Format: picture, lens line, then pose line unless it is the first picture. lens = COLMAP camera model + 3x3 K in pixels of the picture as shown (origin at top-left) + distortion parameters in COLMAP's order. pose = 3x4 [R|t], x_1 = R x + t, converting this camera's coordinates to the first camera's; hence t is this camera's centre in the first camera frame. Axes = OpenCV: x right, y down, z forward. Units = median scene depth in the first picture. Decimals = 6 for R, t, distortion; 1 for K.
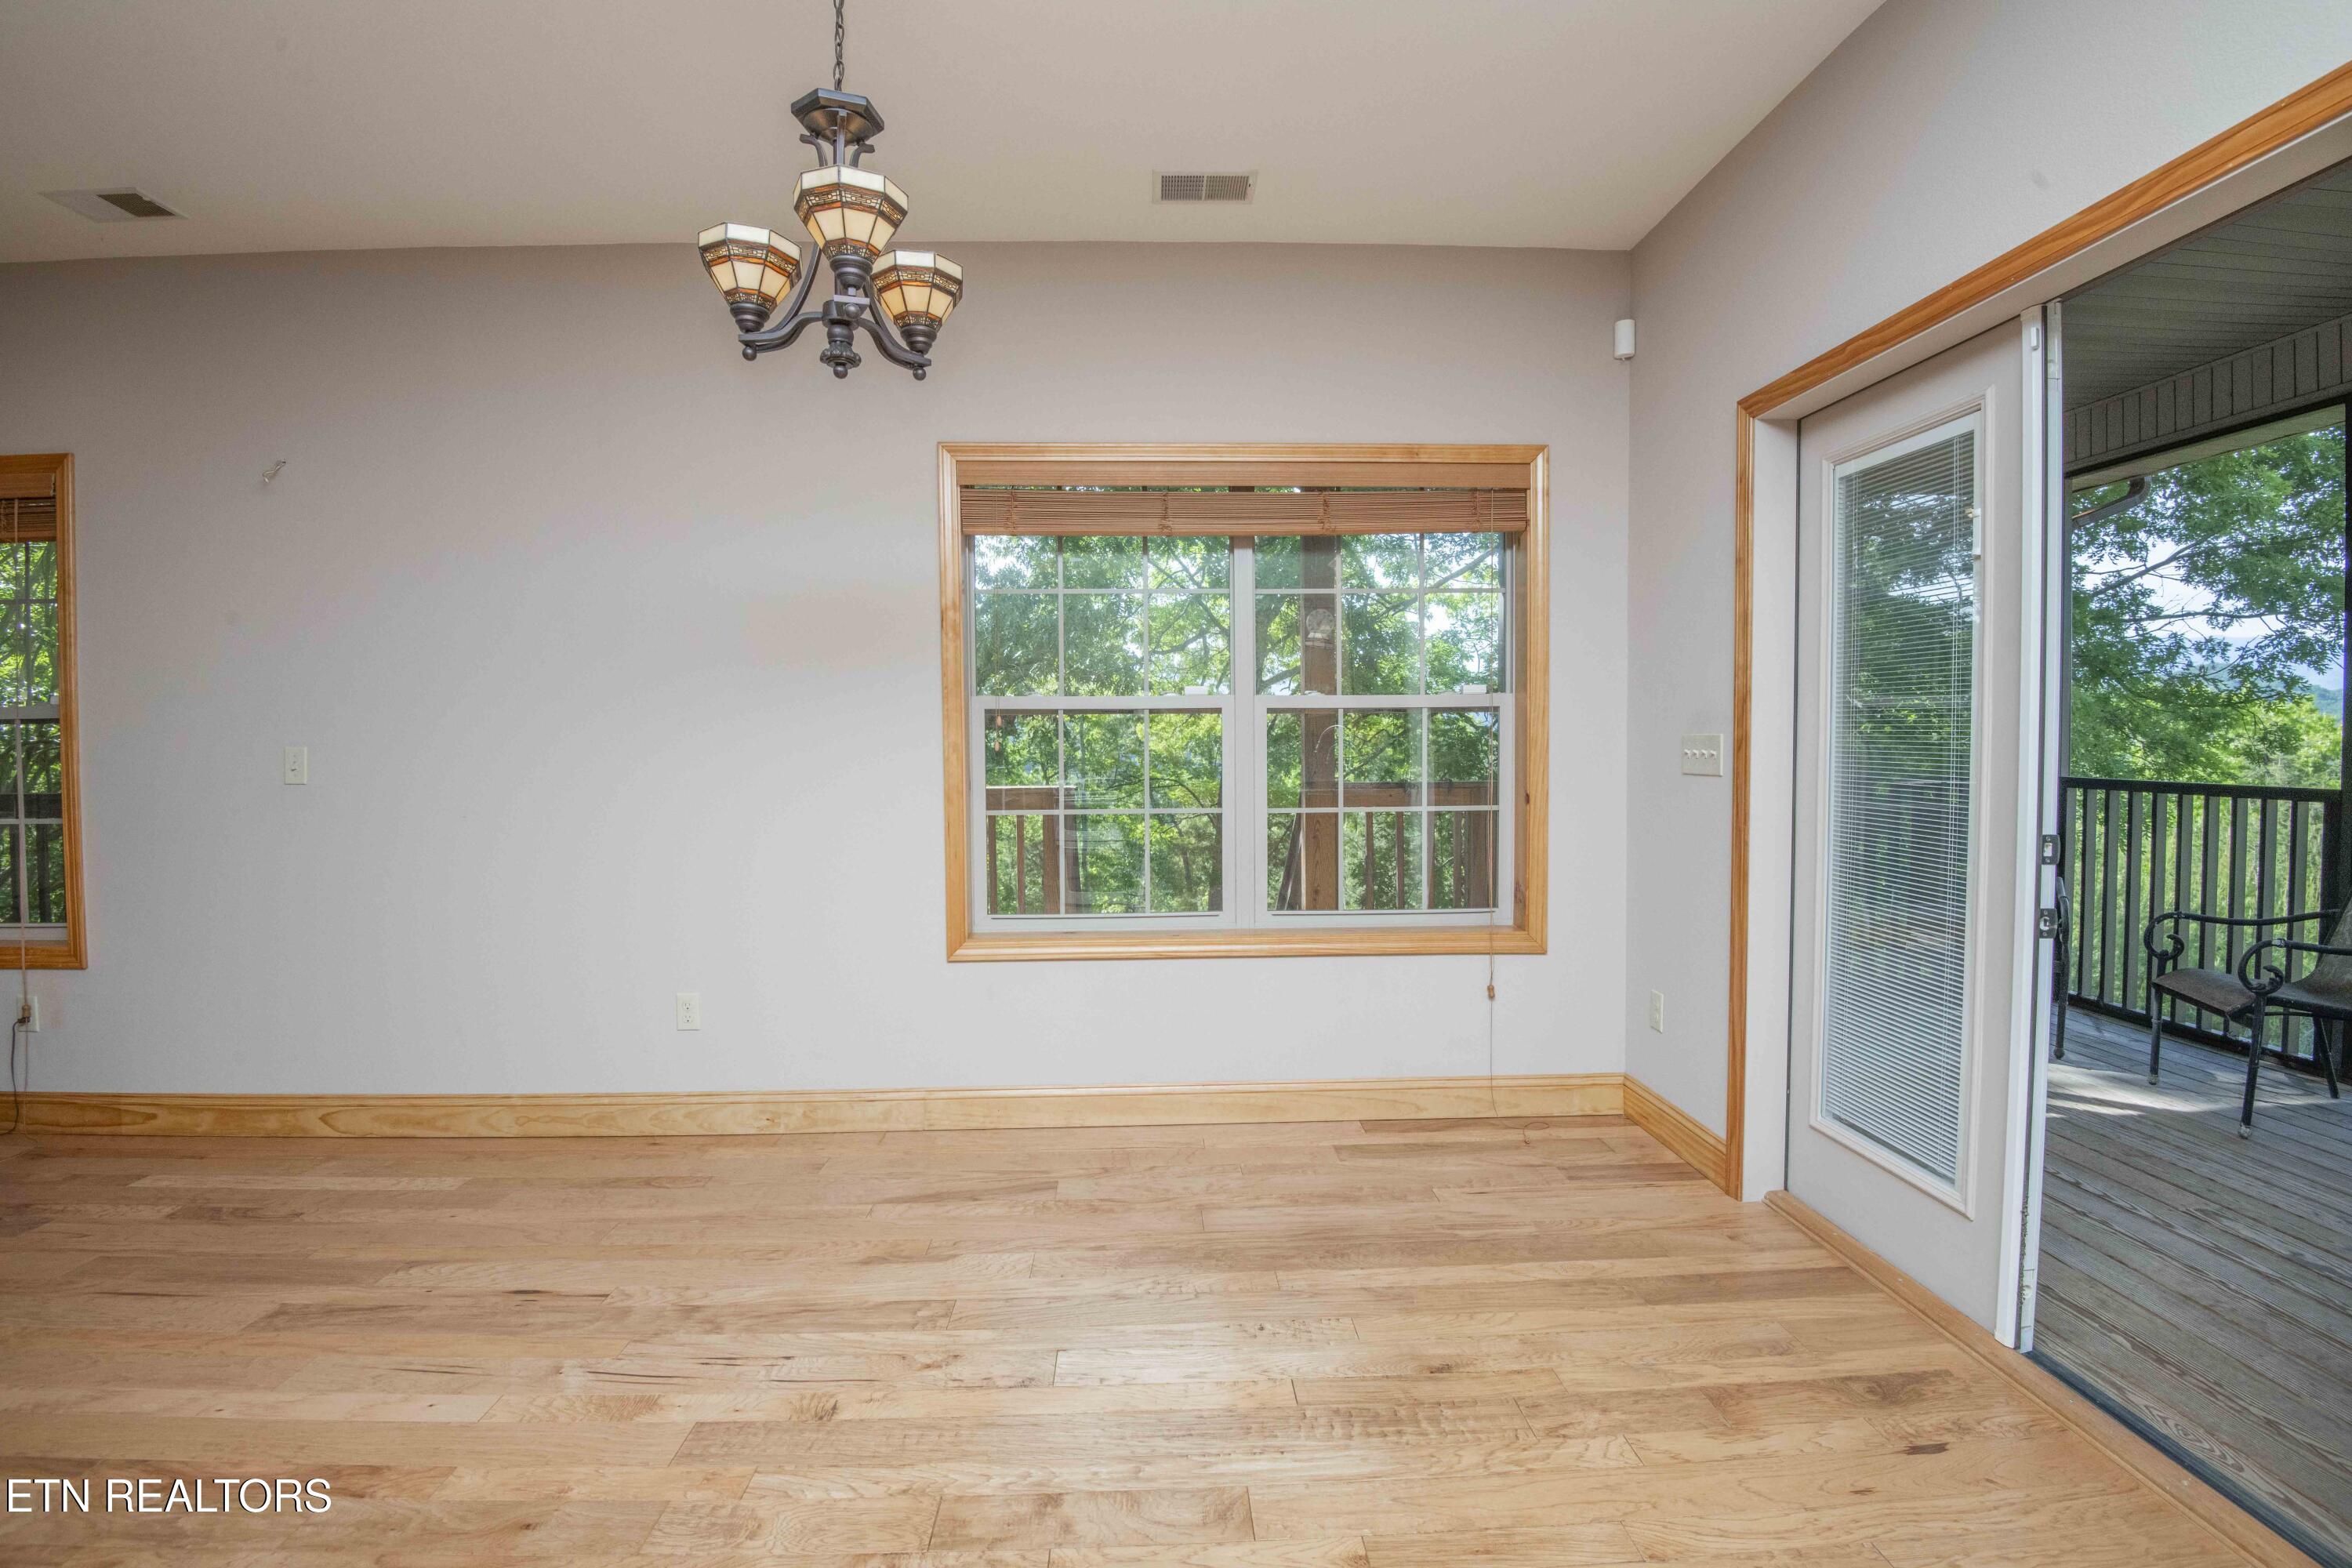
lens RADIAL K [[1086.8, 0, 1187.2], [0, 1086.8, 775.8], [0, 0, 1]] dist [-0.017537, -0.015868]
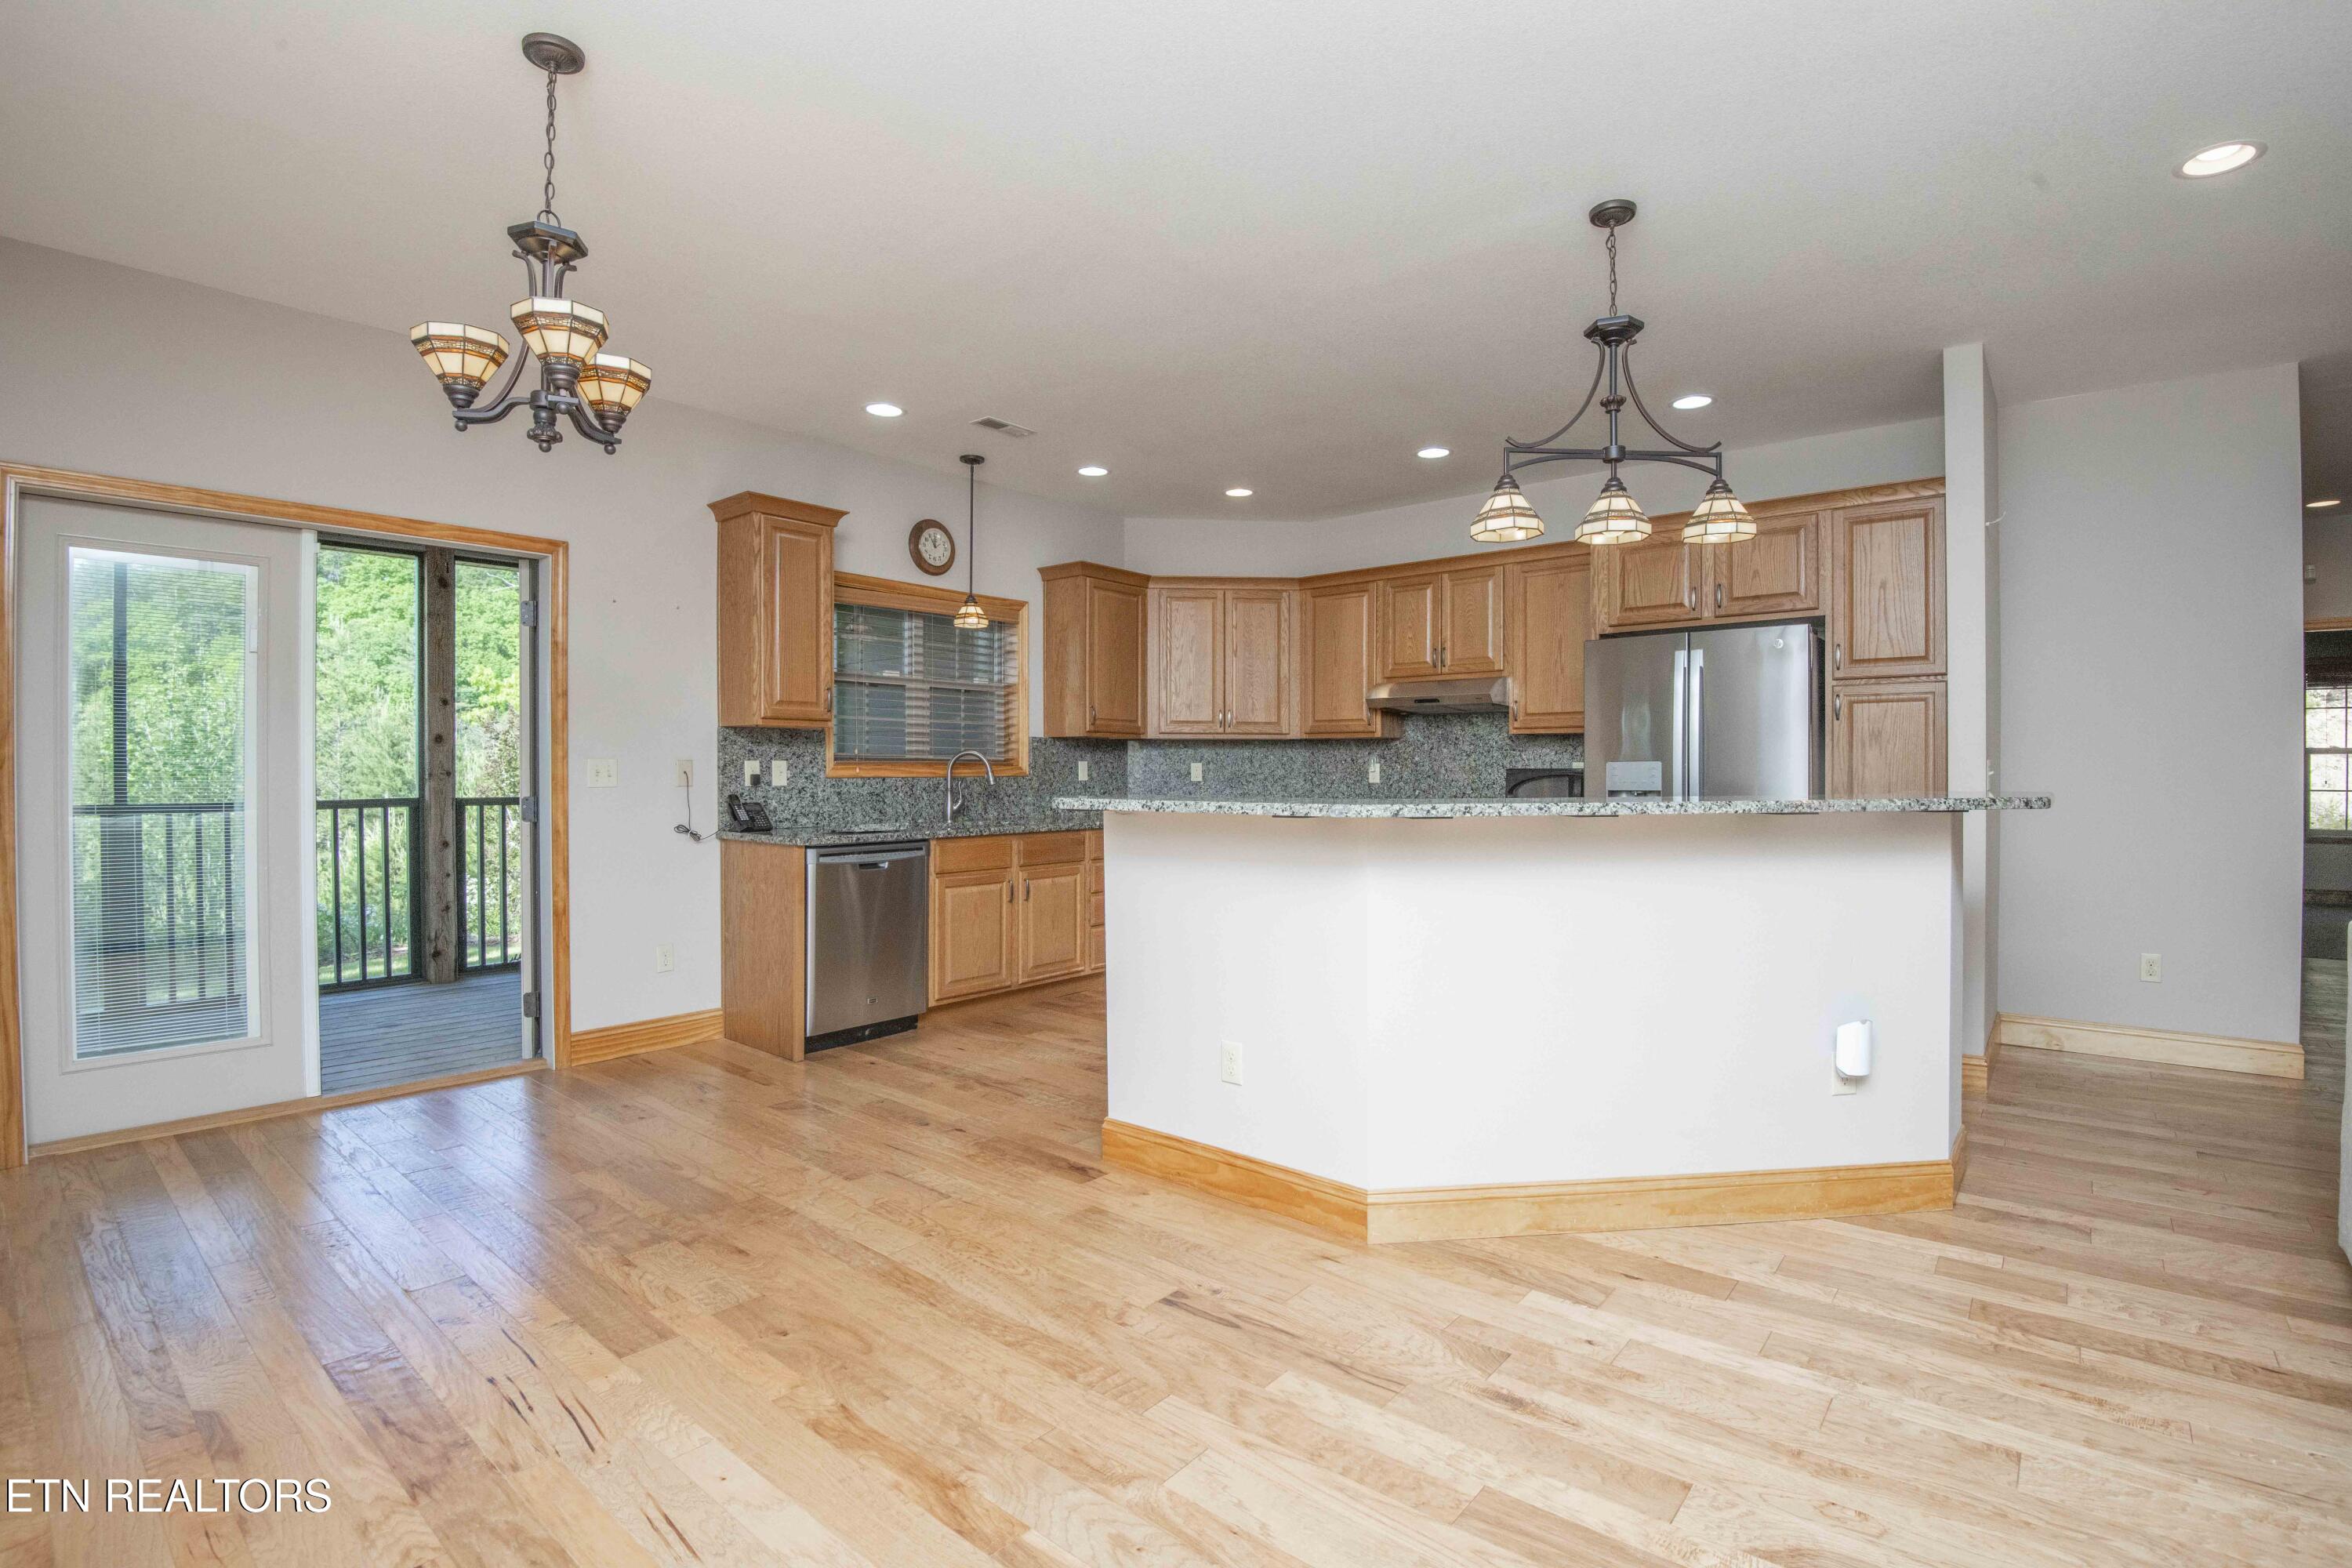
lens RADIAL K [[1086.8, 0, 1188.8], [0, 1086.8, 776.6], [0, 0, 1]] dist [-0.017537, -0.015868]
pose [[-0.742915, 0.004246, 0.669372, -0.971599], [0.027759, 0.999315, 0.024470, -0.005717], [-0.668810, 0.036760, -0.742524, 0.832074]]
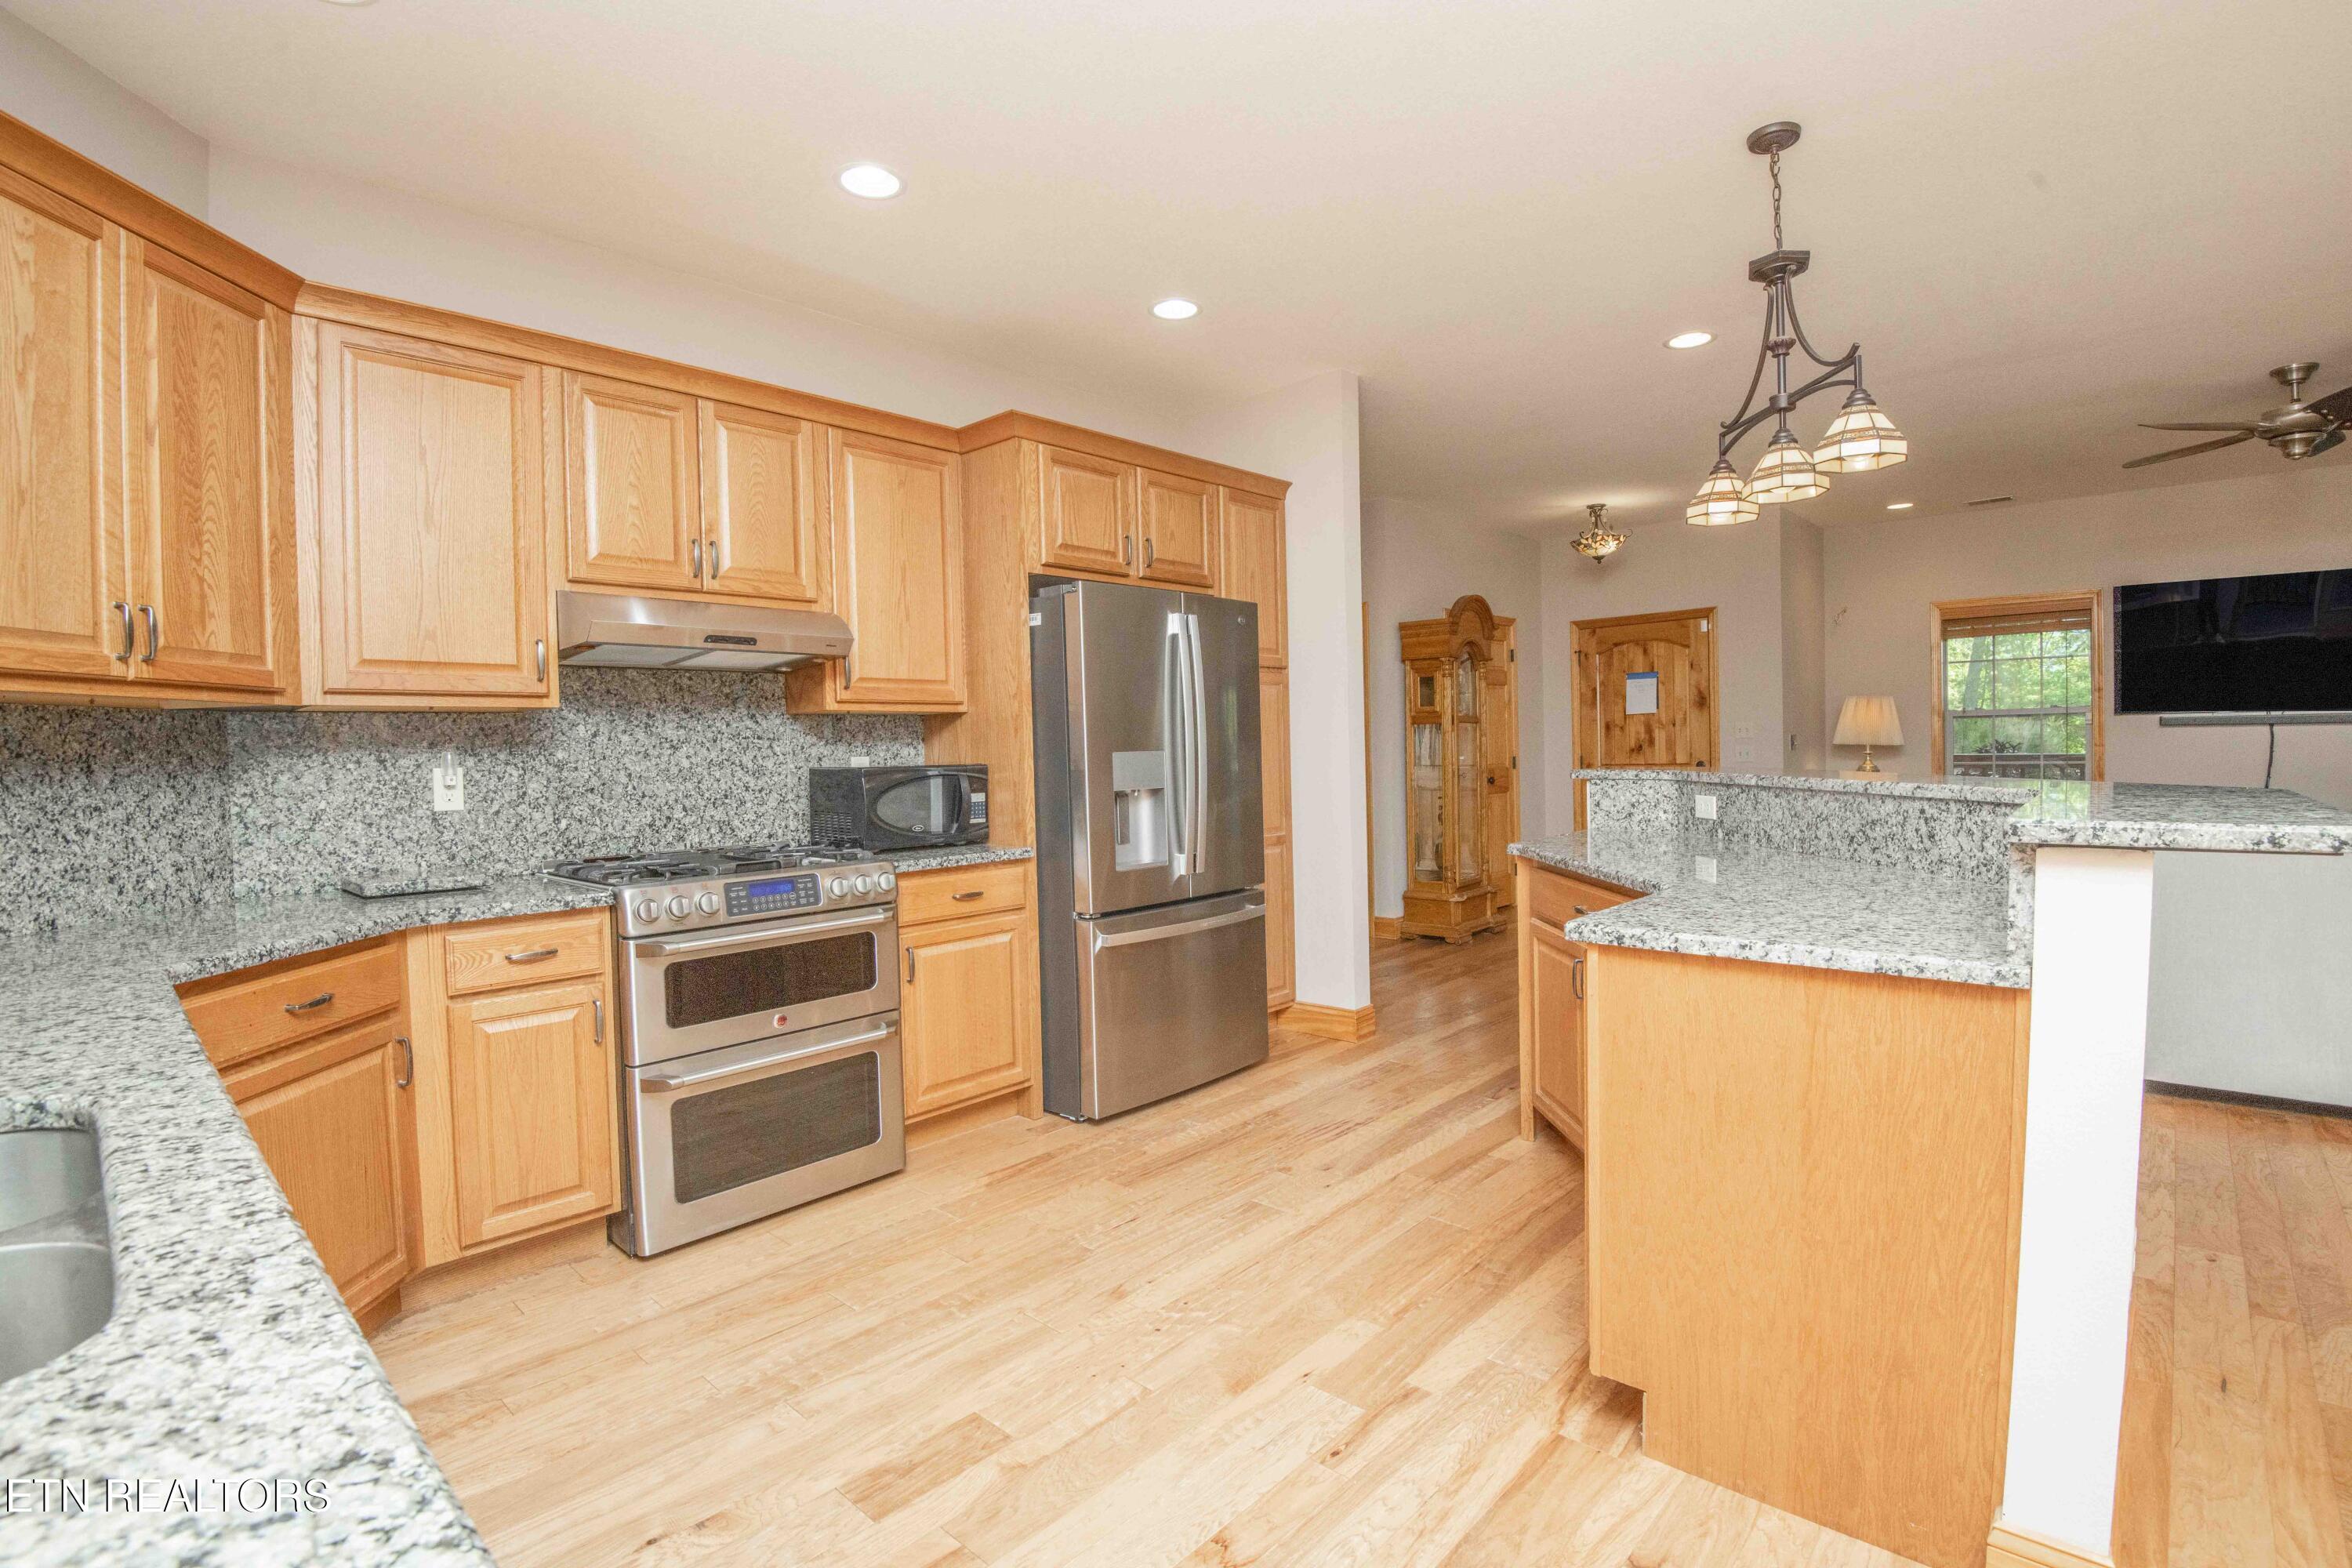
lens RADIAL K [[1086.8, 0, 1190.5], [0, 1086.8, 780.0], [0, 0, 1]] dist [-0.017537, -0.015868]
pose [[-0.706669, 0.044466, -0.706146, 0.301336], [0.006615, 0.998395, 0.056249, -0.006679], [0.707514, 0.035078, -0.705829, 0.167930]]
